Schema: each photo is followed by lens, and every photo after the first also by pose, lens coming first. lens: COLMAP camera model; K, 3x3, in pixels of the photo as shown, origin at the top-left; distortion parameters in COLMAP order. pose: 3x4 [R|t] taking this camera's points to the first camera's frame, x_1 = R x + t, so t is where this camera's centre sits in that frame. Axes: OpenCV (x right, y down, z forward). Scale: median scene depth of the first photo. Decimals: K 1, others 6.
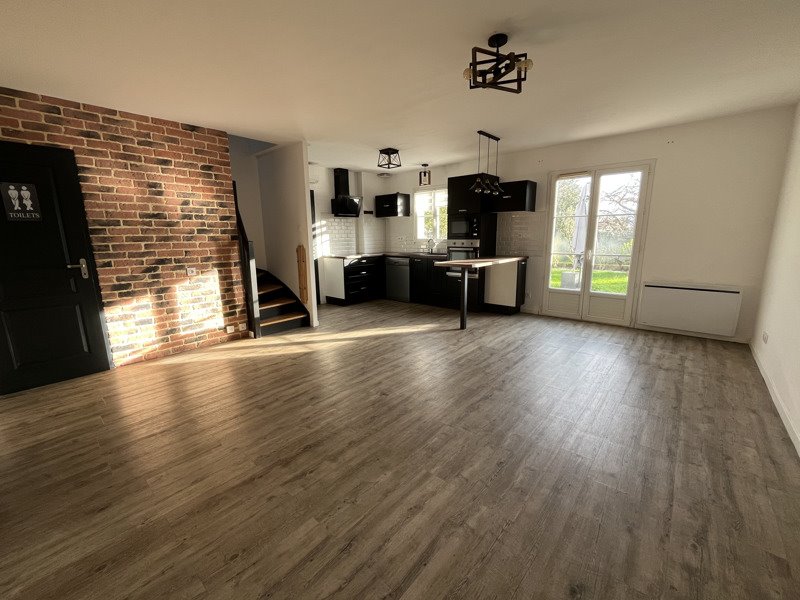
lens RADIAL K [[330.8, 0, 400.0], [0, 330.8, 300.0], [0, 0, 1]] dist [-0.000365, -0.000002]
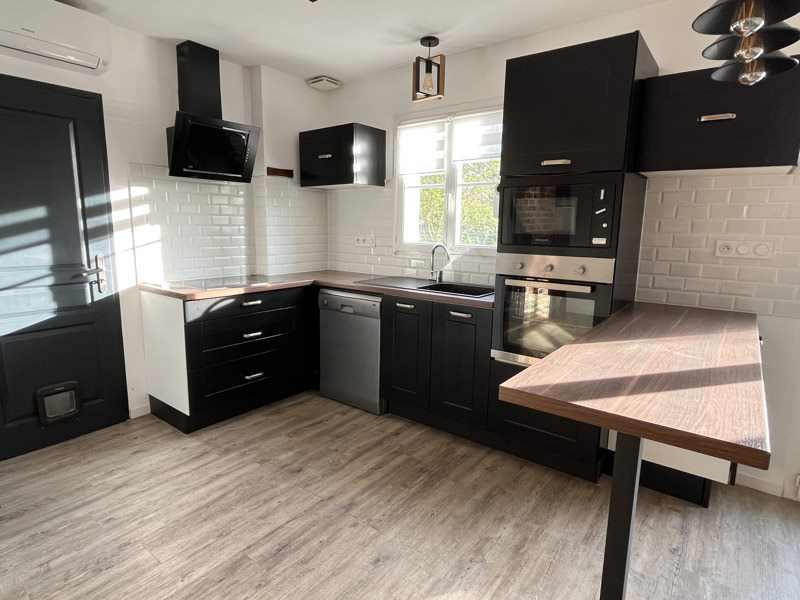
lens RADIAL K [[442.4, 0, 400.0], [0, 442.4, 300.0], [0, 0, 1]] dist [0.000011, -0.000273]
pose [[0.997818, 0.019539, 0.063071, 0.017919], [-0.017688, 0.999400, -0.029771, -0.107367], [-0.063615, 0.028591, 0.997565, 0.505131]]
